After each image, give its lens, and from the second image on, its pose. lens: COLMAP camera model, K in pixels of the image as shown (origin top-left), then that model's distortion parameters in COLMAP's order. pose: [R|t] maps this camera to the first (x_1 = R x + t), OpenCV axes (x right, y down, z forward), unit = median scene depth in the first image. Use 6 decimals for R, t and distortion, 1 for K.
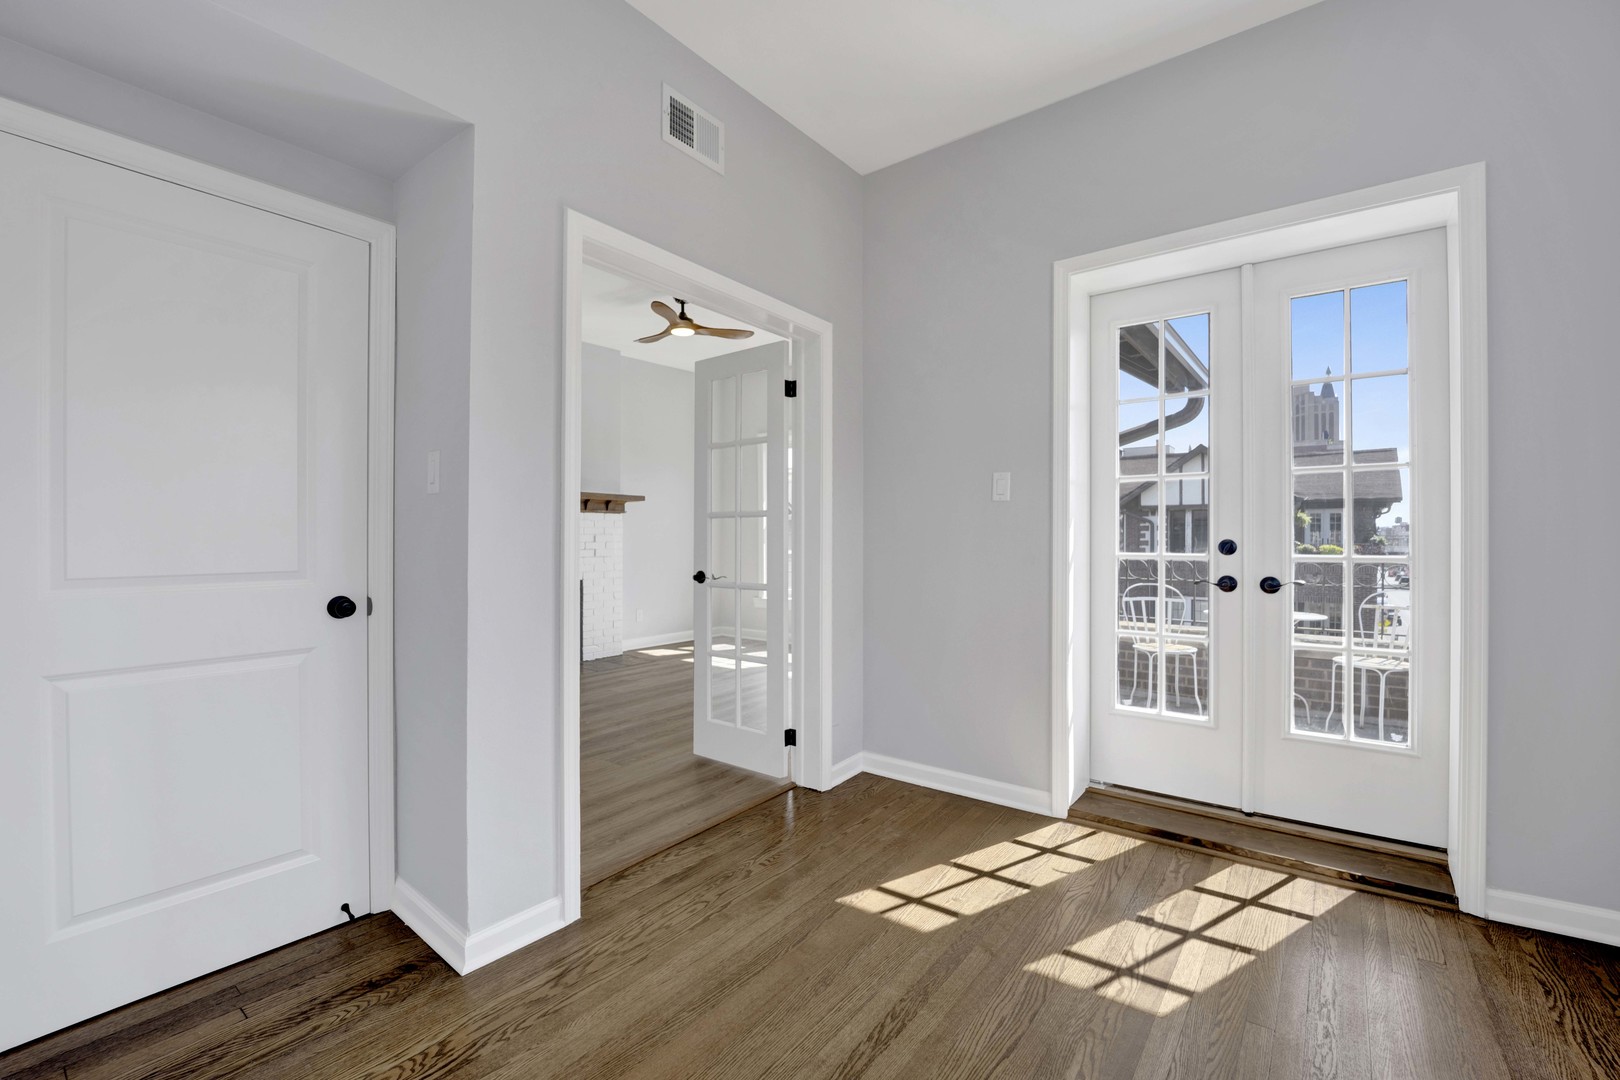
lens RADIAL K [[669.3, 0, 803.5], [0, 669.3, 540.1], [0, 0, 1]] dist [-0.021469, -0.000741]
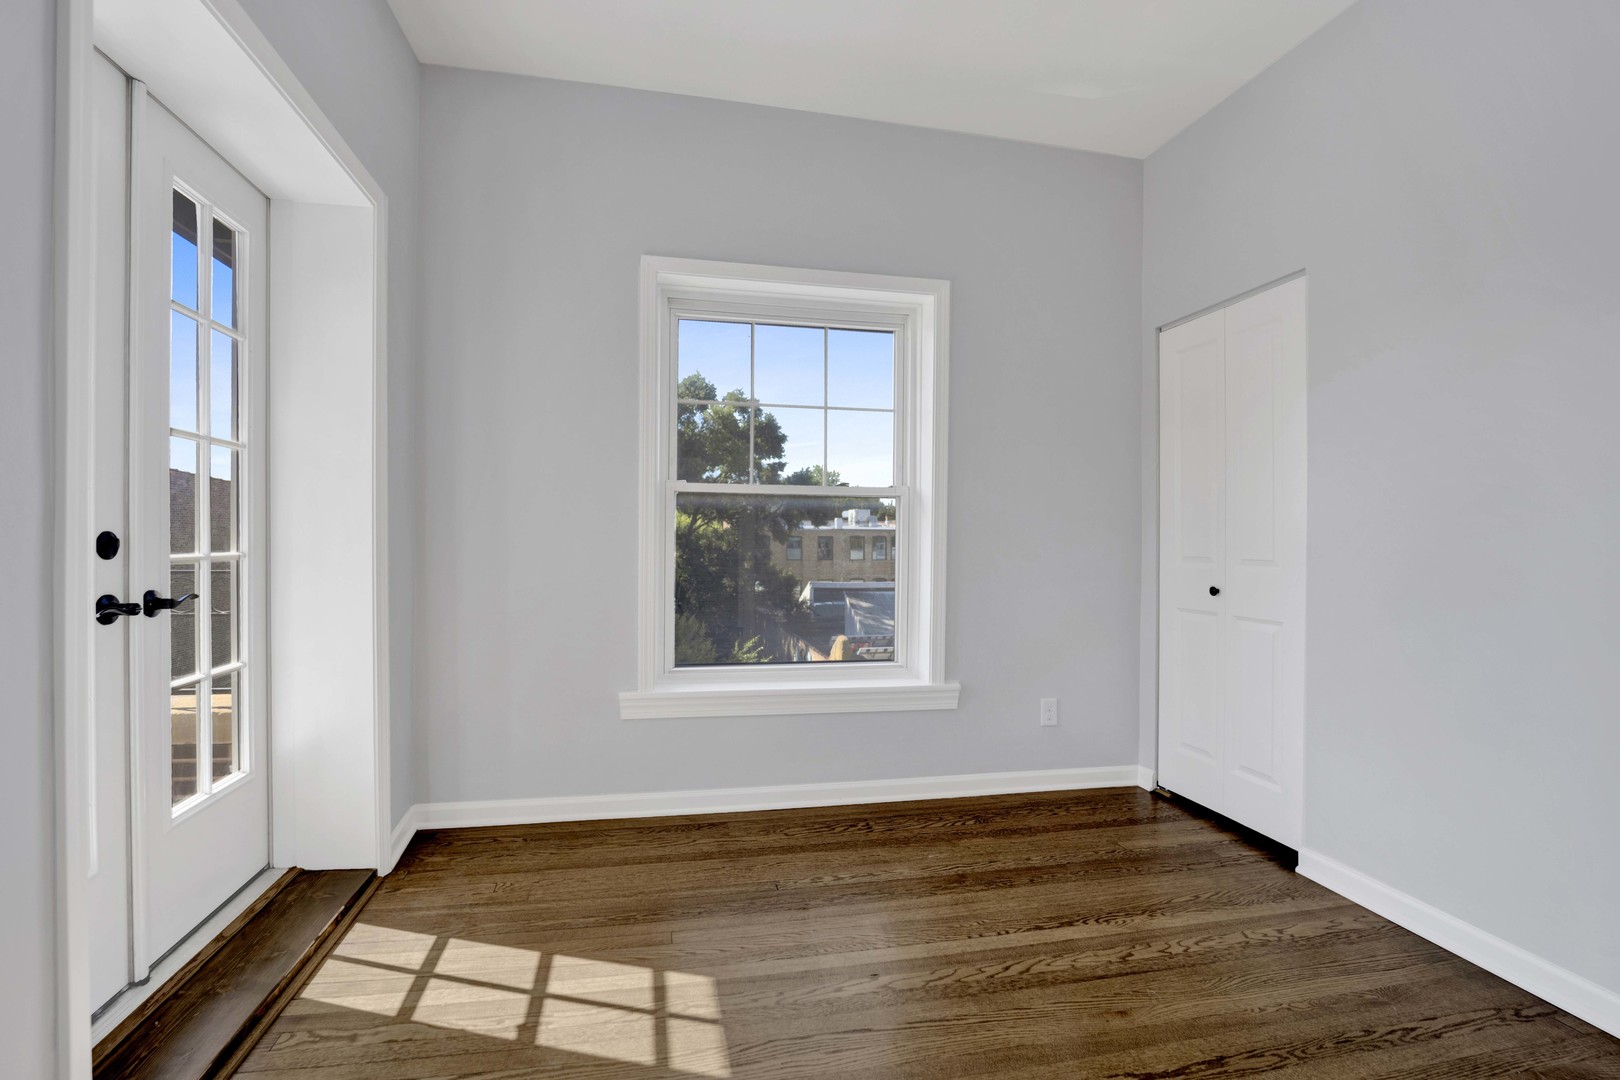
lens RADIAL K [[669.3, 0, 803.5], [0, 669.3, 540.1], [0, 0, 1]] dist [-0.021469, -0.000741]
pose [[-0.742334, -0.011391, 0.669934, -0.238862], [-0.007454, 0.999934, 0.008742, -0.000962], [-0.669989, 0.001496, -0.742370, 1.432200]]
